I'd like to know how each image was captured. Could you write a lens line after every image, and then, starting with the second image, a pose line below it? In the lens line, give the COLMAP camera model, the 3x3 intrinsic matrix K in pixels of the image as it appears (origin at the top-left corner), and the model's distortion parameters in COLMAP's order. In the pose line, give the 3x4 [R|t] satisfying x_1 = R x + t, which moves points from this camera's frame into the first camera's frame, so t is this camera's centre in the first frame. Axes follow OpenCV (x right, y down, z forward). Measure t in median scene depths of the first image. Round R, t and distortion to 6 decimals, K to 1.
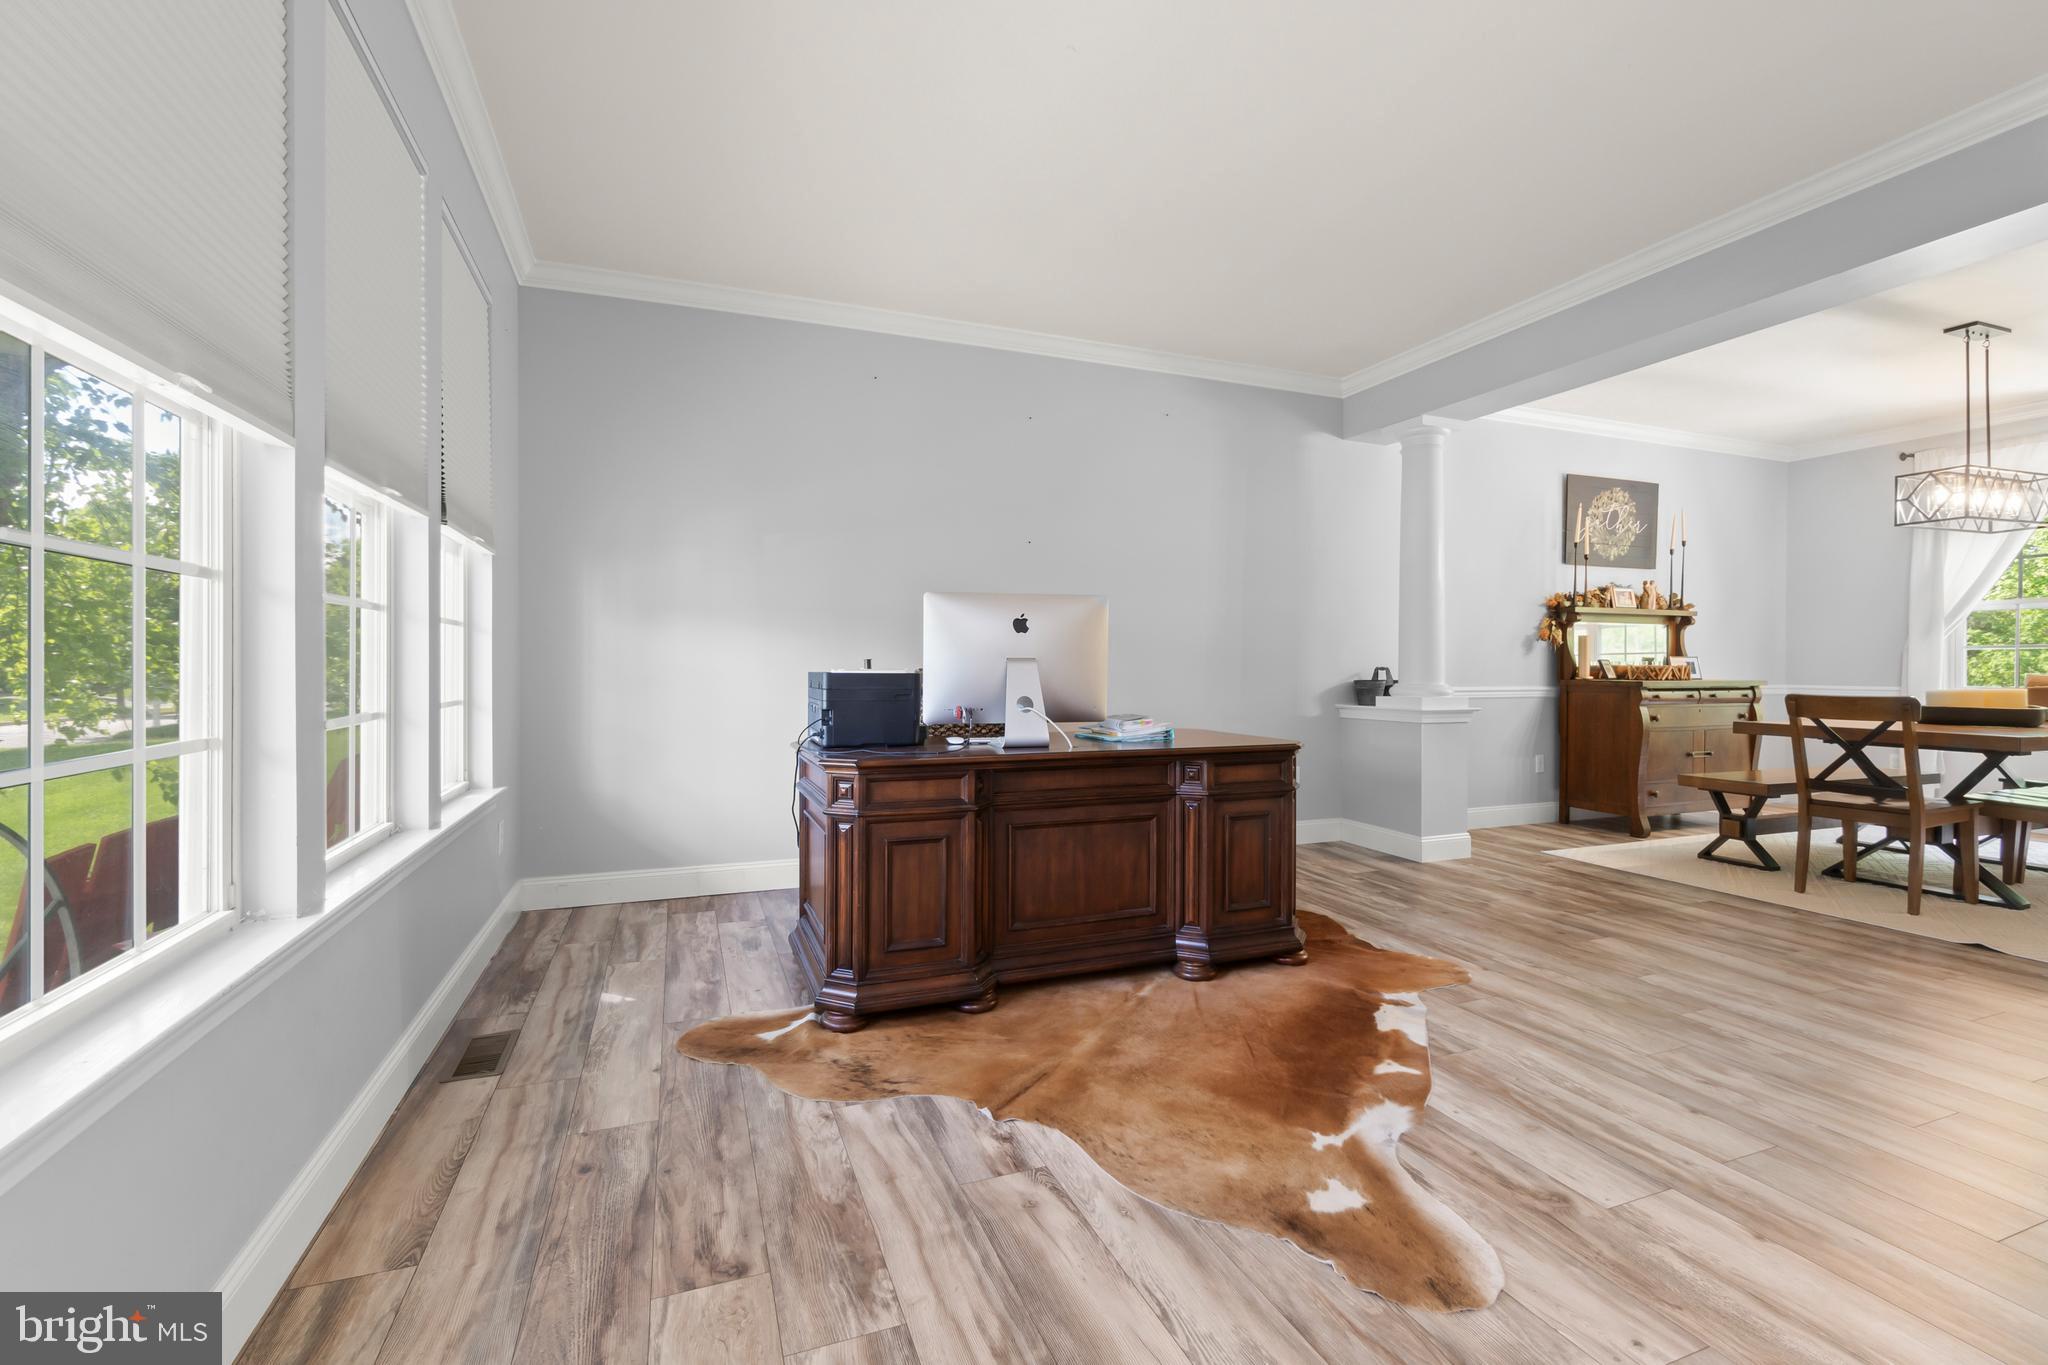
lens RADIAL K [[881.2, 0, 1004.2], [0, 881.2, 676.0], [0, 0, 1]] dist [-0.008556, 0.002748]
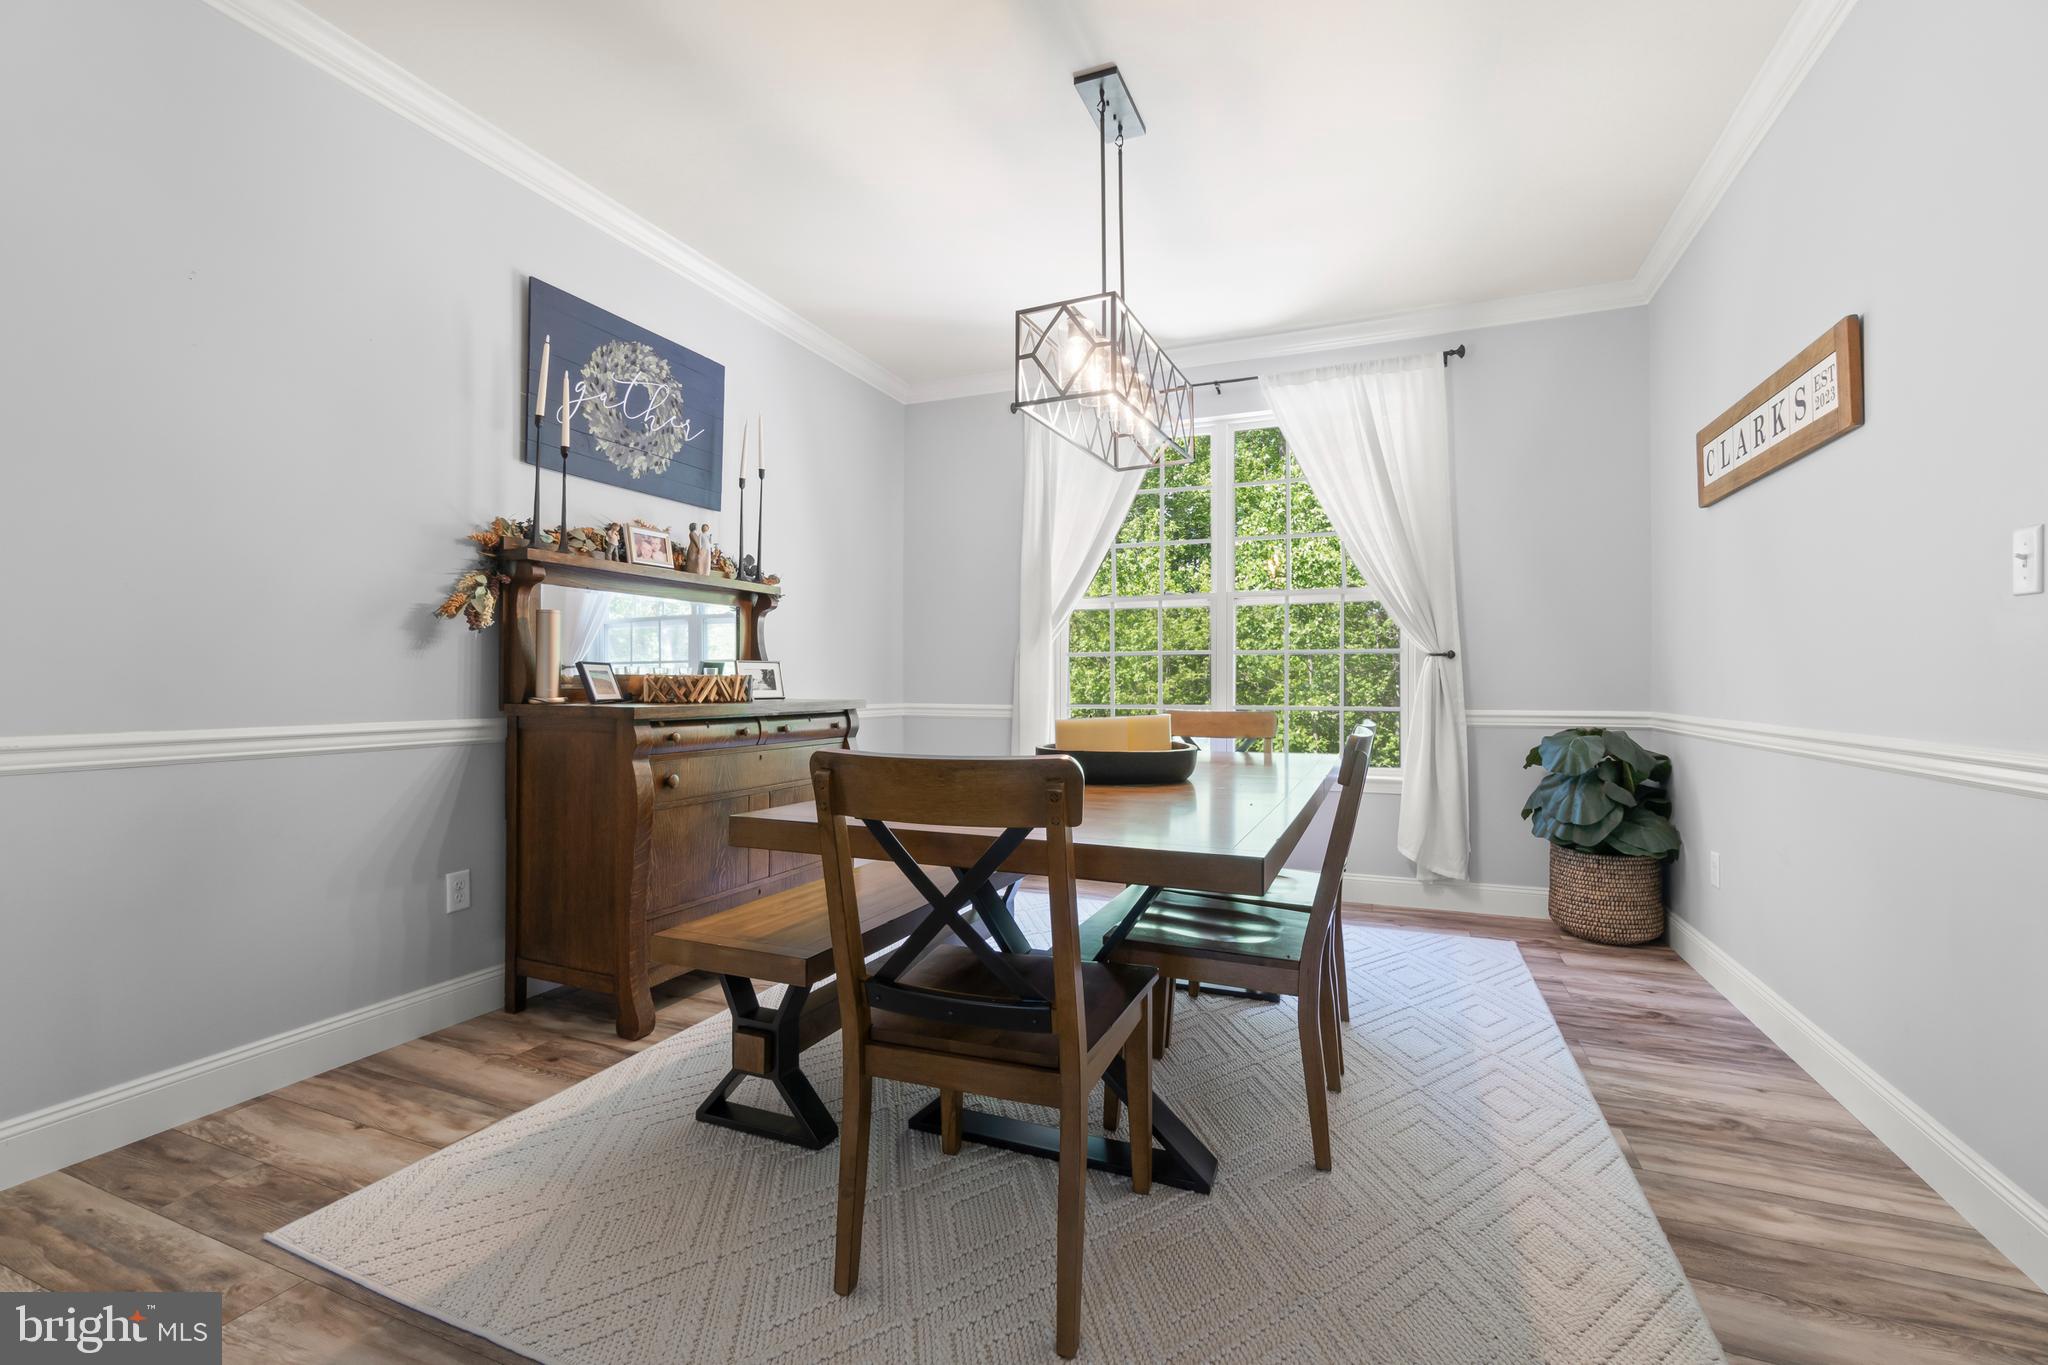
lens RADIAL K [[881.2, 0, 1017.3], [0, 881.2, 679.8], [0, 0, 1]] dist [-0.008556, 0.002748]
pose [[0.687264, 0.001754, 0.726406, 0.484504], [0.006444, 0.999943, -0.008512, -0.003169], [-0.726379, 0.010531, 0.687213, 0.486118]]
